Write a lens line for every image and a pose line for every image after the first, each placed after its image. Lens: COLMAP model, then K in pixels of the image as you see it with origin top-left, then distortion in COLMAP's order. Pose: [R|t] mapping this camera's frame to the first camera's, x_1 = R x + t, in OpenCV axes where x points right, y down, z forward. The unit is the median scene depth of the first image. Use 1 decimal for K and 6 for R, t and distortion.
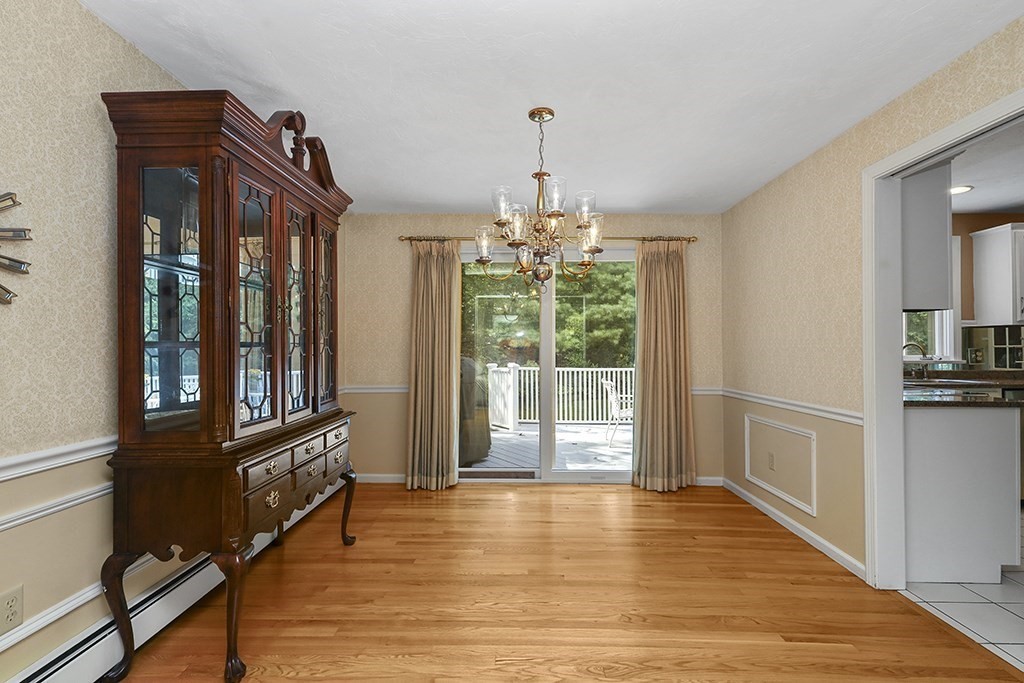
lens RADIAL K [[470.8, 0, 509.7], [0, 470.8, 343.9], [0, 0, 1]] dist [0.001453, 0.000648]
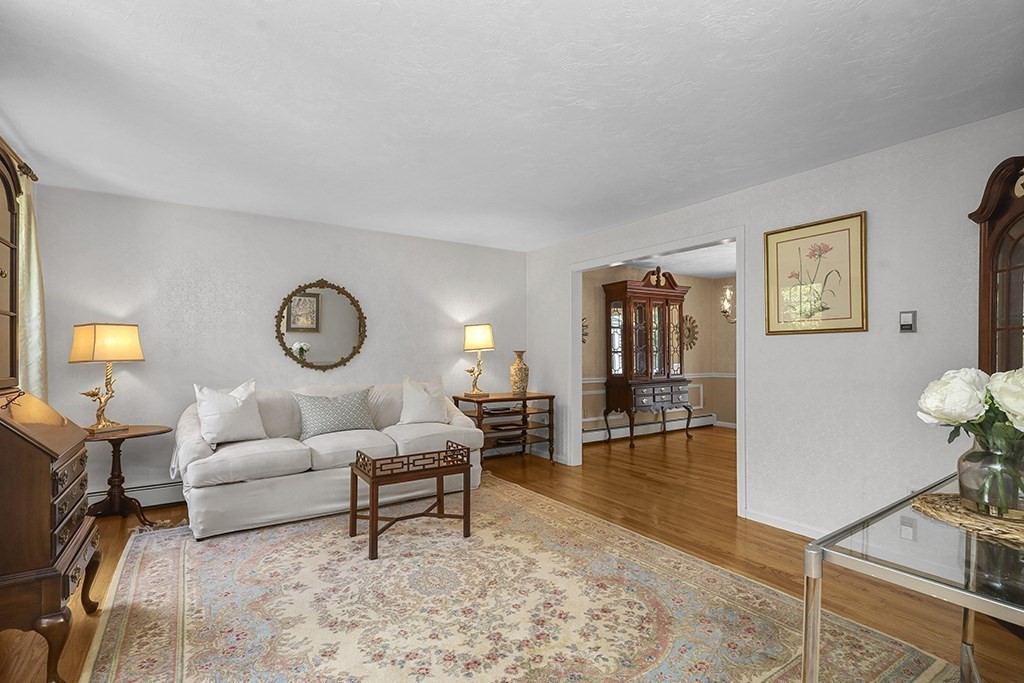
lens RADIAL K [[470.8, 0, 509.7], [0, 470.8, 343.9], [0, 0, 1]] dist [0.001453, 0.000648]
pose [[0.571269, -0.014482, -0.820635, 1.241007], [0.010444, 0.999892, -0.010375, -0.024193], [0.820696, -0.002644, 0.571359, -1.213211]]
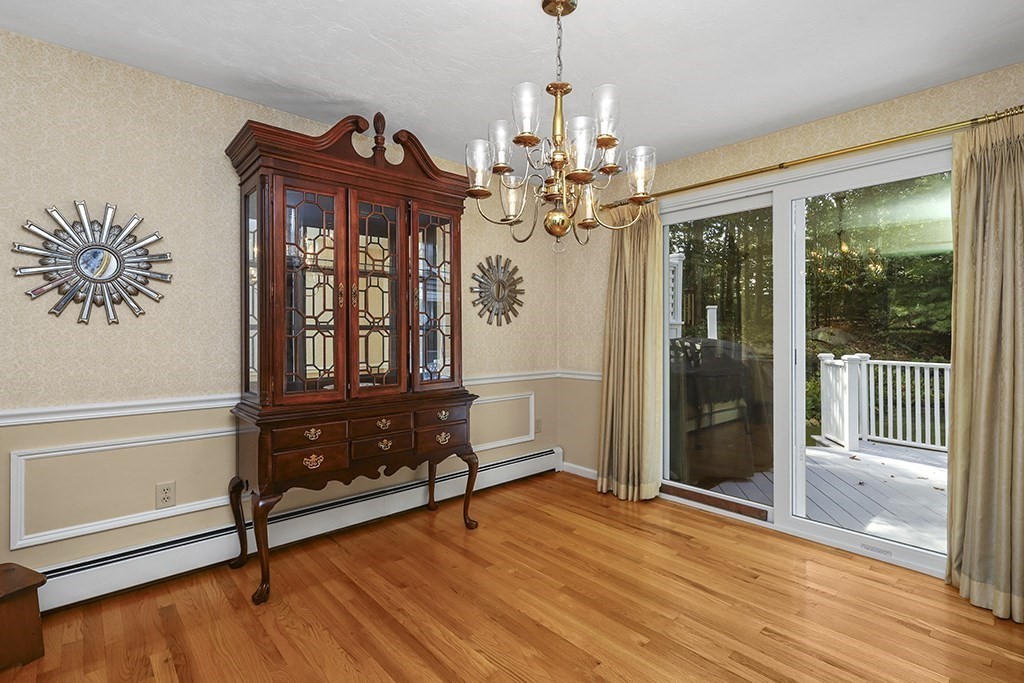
lens RADIAL K [[480.9, 0, 514.8], [0, 480.9, 331.6], [0, 0, 1]] dist [-0.002281, -0.000304]
pose [[0.687654, -0.001731, -0.726037, 0.550701], [0.005668, 0.999979, 0.002984, 0.010601], [0.726017, -0.006167, 0.687649, 0.448032]]
